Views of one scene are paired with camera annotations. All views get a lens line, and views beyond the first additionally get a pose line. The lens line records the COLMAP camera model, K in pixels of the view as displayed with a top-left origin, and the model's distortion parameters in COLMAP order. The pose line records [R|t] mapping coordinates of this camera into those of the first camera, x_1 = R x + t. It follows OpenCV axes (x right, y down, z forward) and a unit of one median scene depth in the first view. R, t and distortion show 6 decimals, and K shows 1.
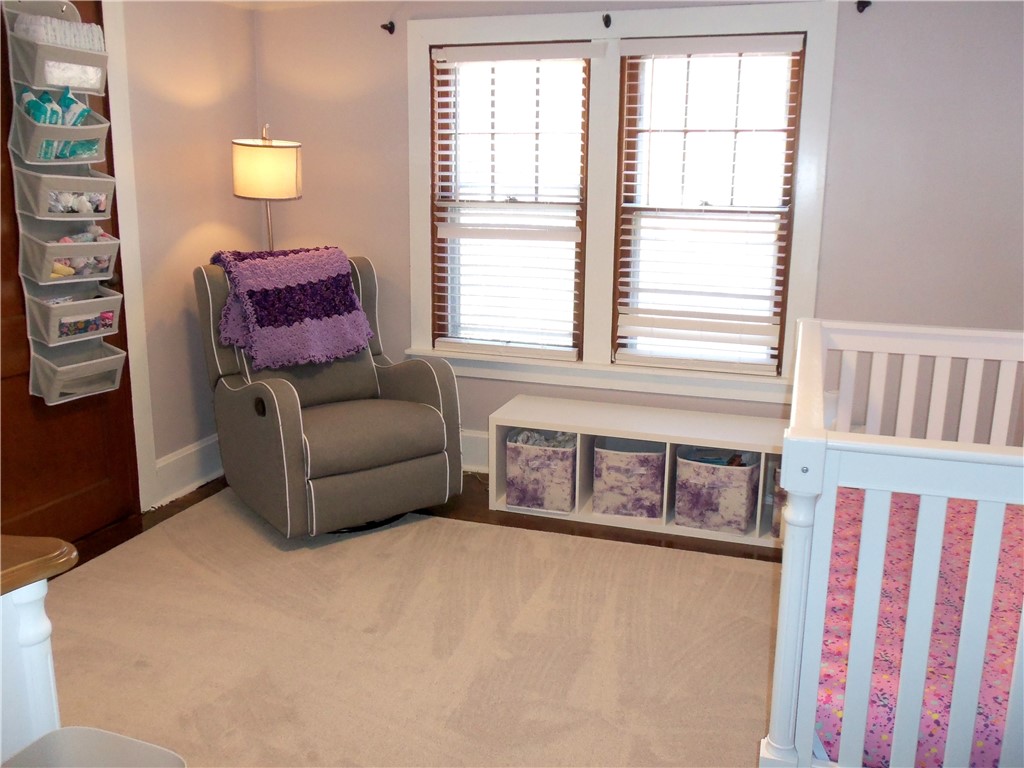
lens RADIAL K [[894.6, 0, 514.5], [0, 894.6, 389.4], [0, 0, 1]] dist [0.001361, -0.023068]
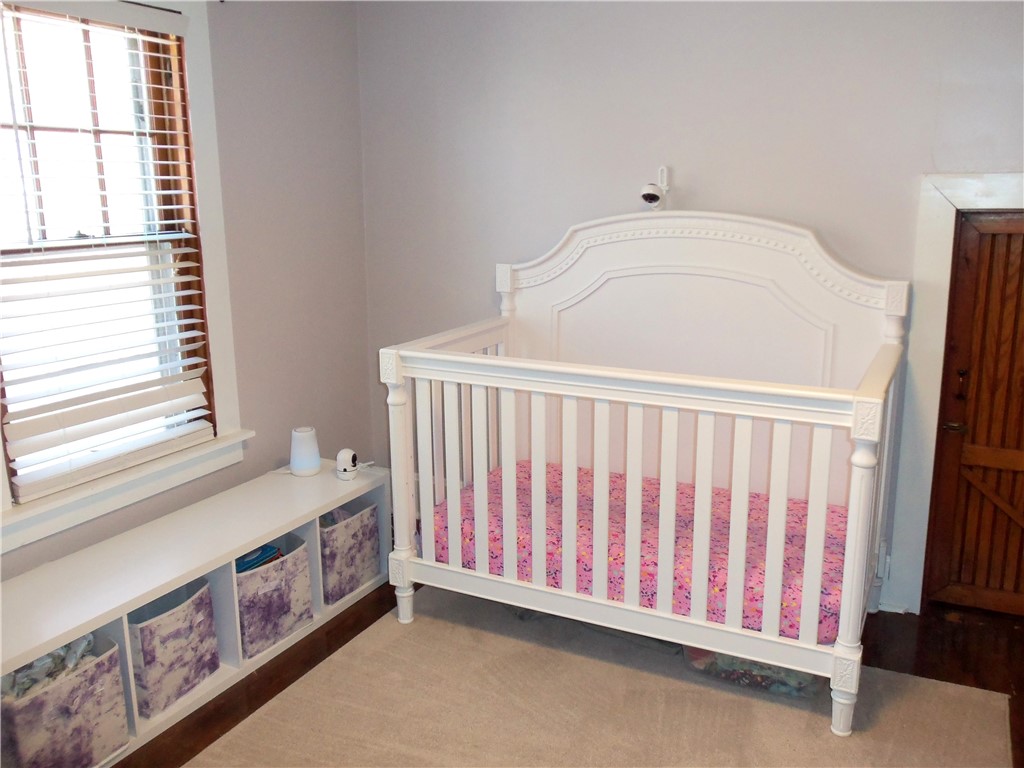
lens RADIAL K [[894.6, 0, 516.6], [0, 894.6, 381.7], [0, 0, 1]] dist [0.001361, -0.023068]
pose [[0.105200, -0.227228, 0.968143, -0.478094], [0.224198, 0.953900, 0.199524, -0.173182], [-0.968849, 0.196066, 0.151294, 0.630570]]
